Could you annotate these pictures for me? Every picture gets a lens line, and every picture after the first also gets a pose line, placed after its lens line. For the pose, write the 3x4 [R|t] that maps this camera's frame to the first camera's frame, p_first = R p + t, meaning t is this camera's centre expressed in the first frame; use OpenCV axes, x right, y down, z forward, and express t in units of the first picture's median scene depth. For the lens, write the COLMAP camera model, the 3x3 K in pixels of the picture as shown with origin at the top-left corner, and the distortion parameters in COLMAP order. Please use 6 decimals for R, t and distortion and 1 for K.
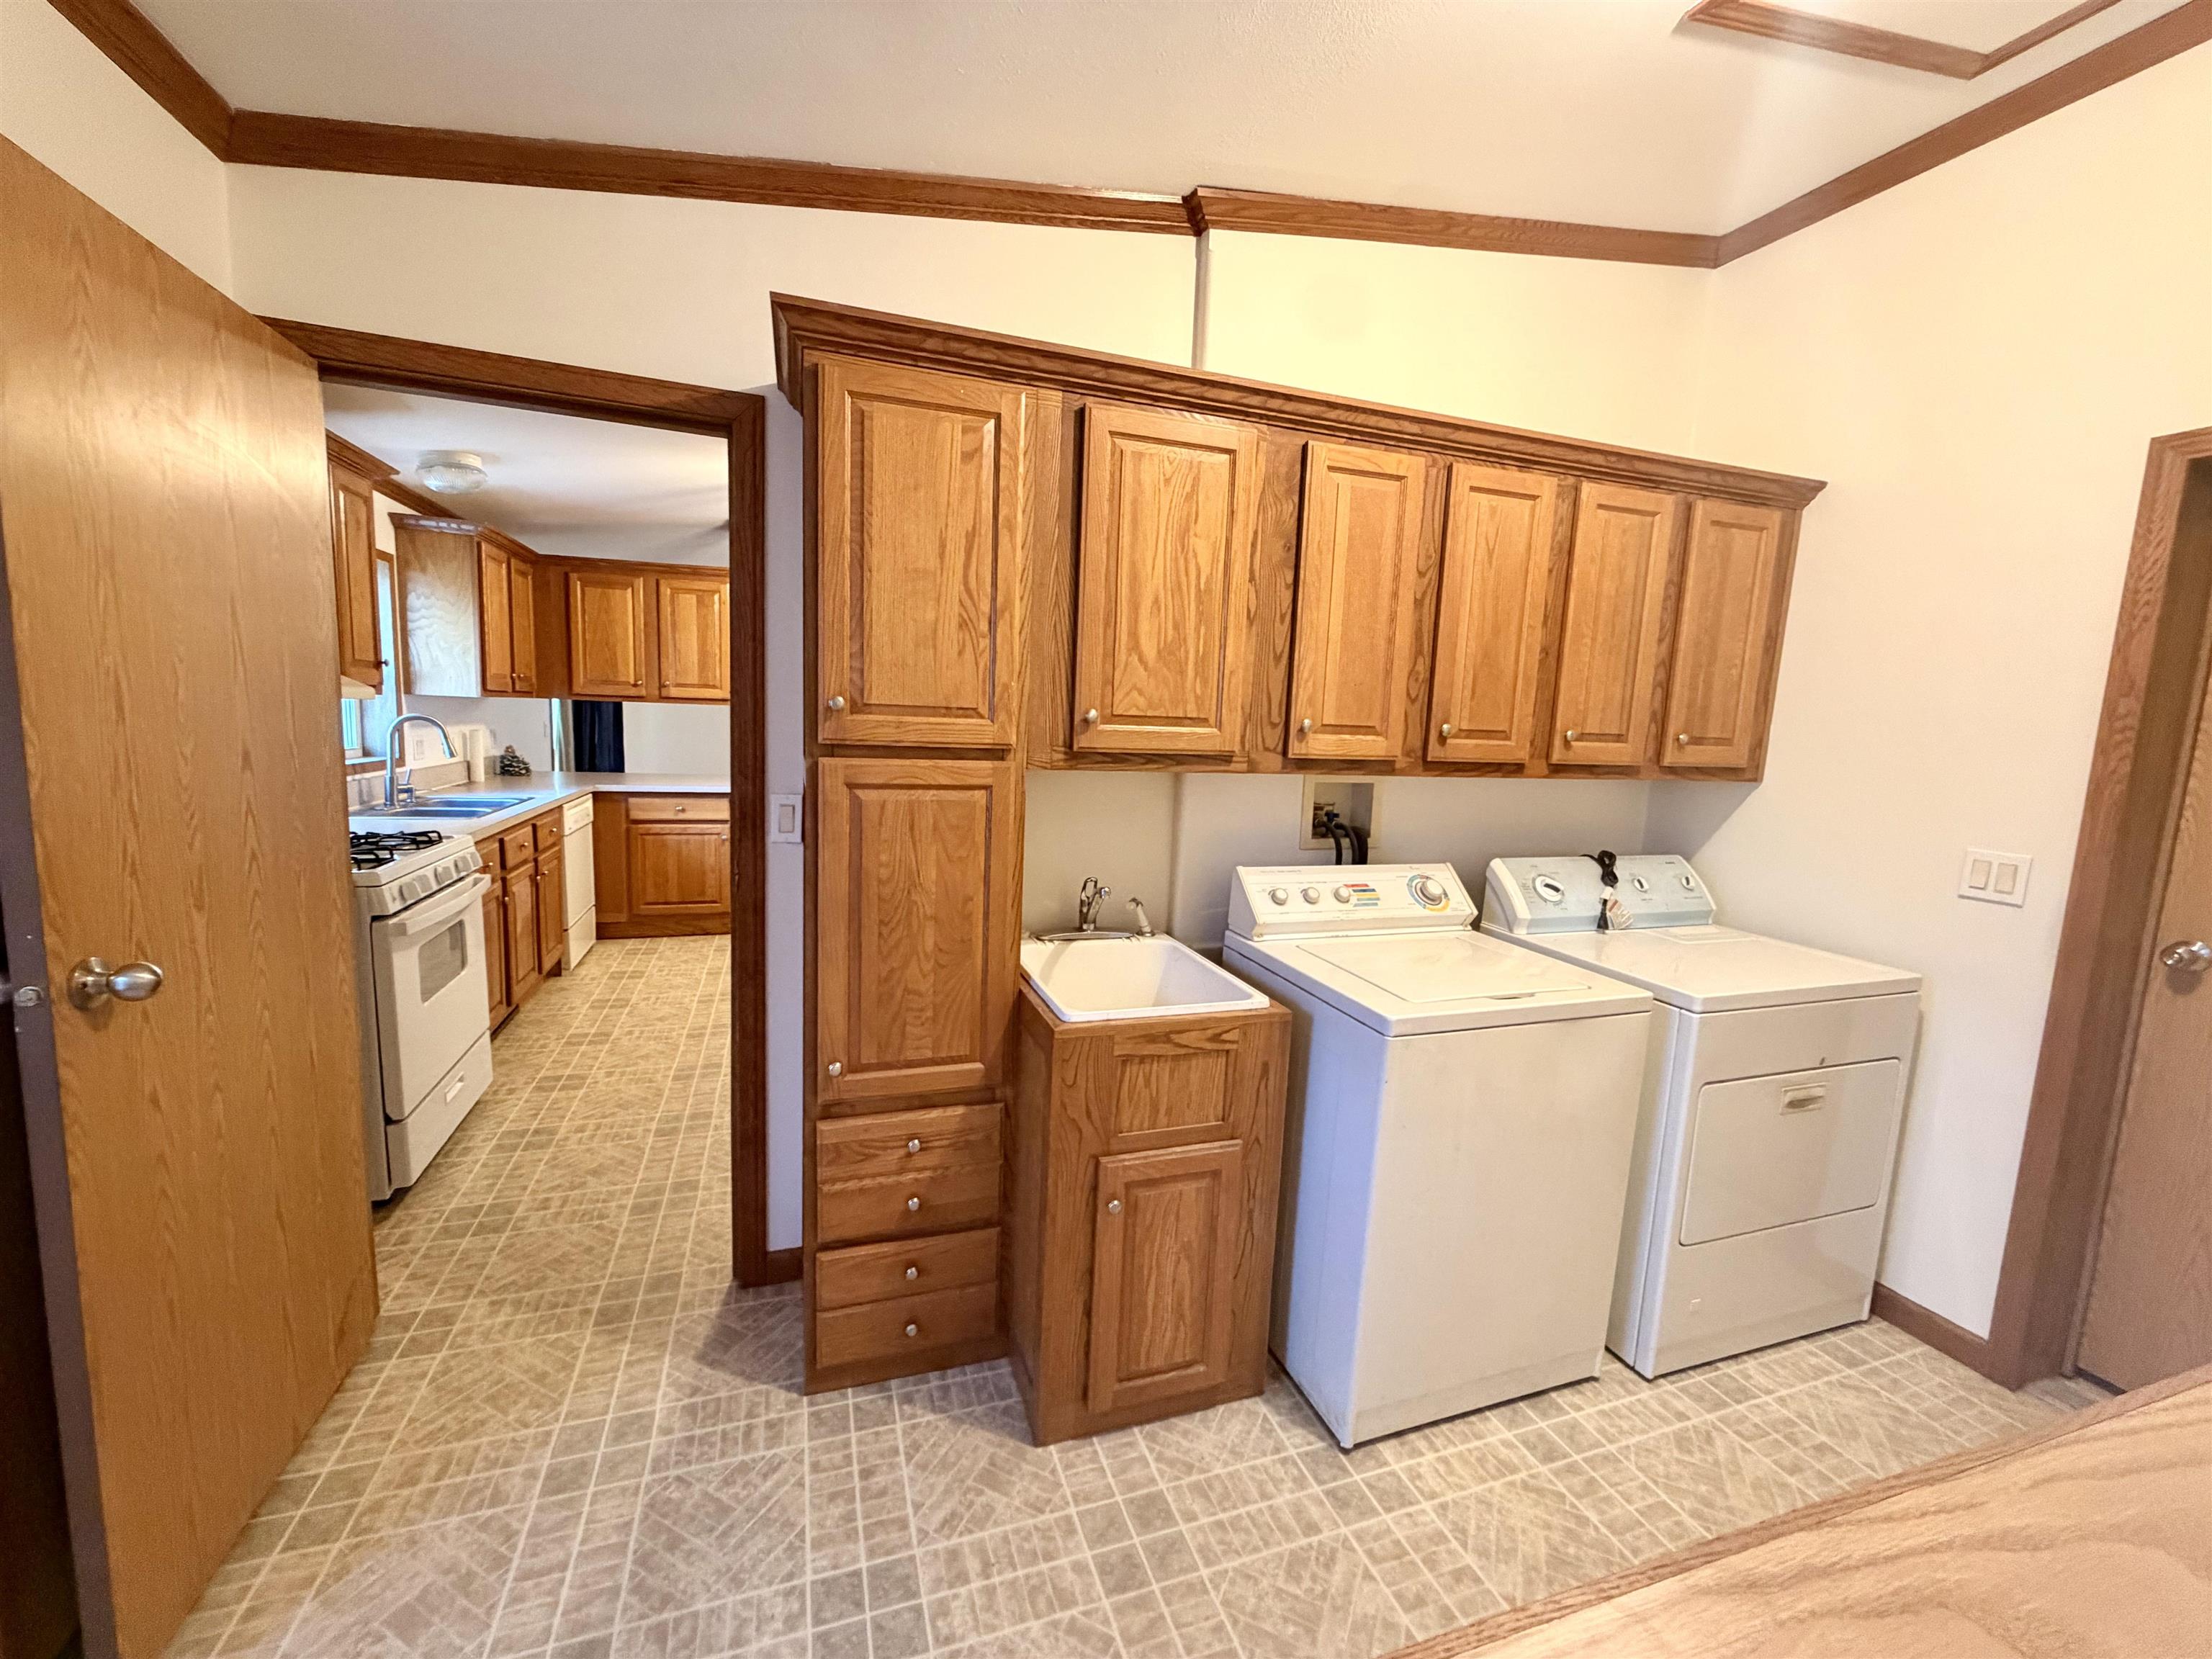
lens RADIAL K [[881.1, 0, 1099.8], [0, 881.1, 830.8], [0, 0, 1]] dist [-0.000990, 0.001219]
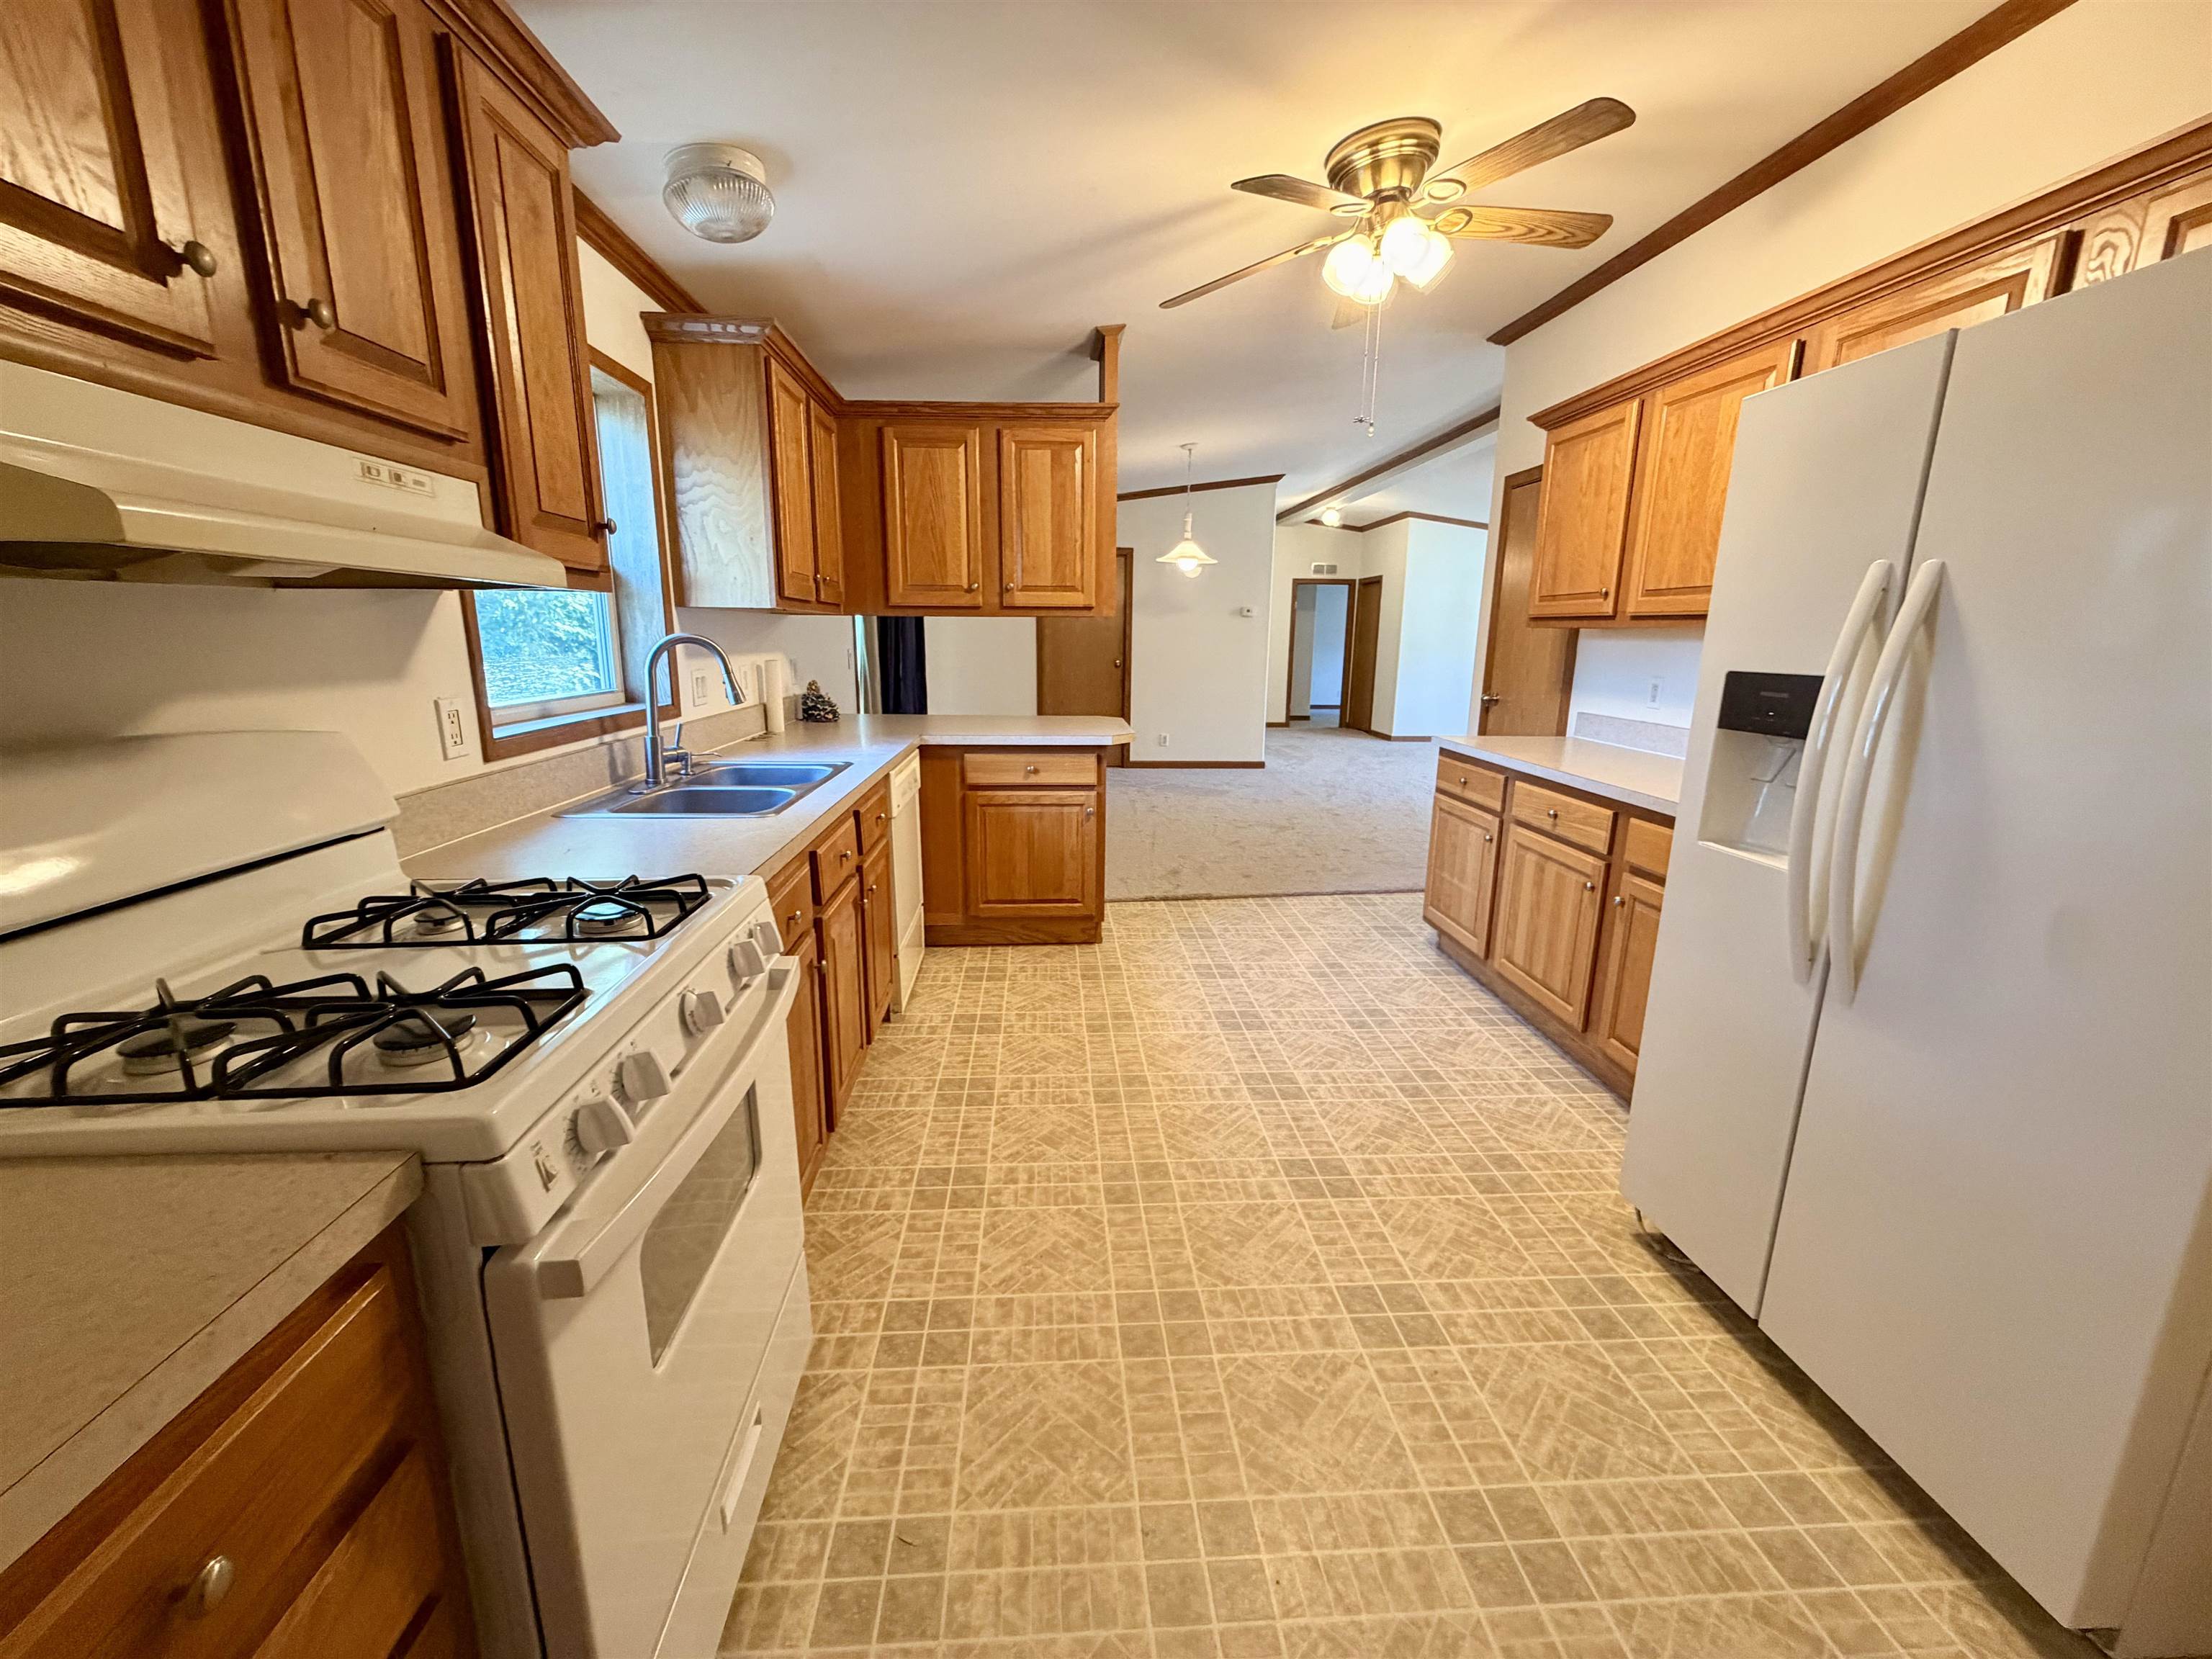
lens RADIAL K [[881.1, 0, 1103.9], [0, 881.1, 830.9], [0, 0, 1]] dist [-0.000990, 0.001219]
pose [[0.964939, 0.027947, -0.260982, -0.272967], [-0.005354, 0.996204, 0.086884, -0.042022], [0.262419, -0.082441, 0.961426, 0.393097]]
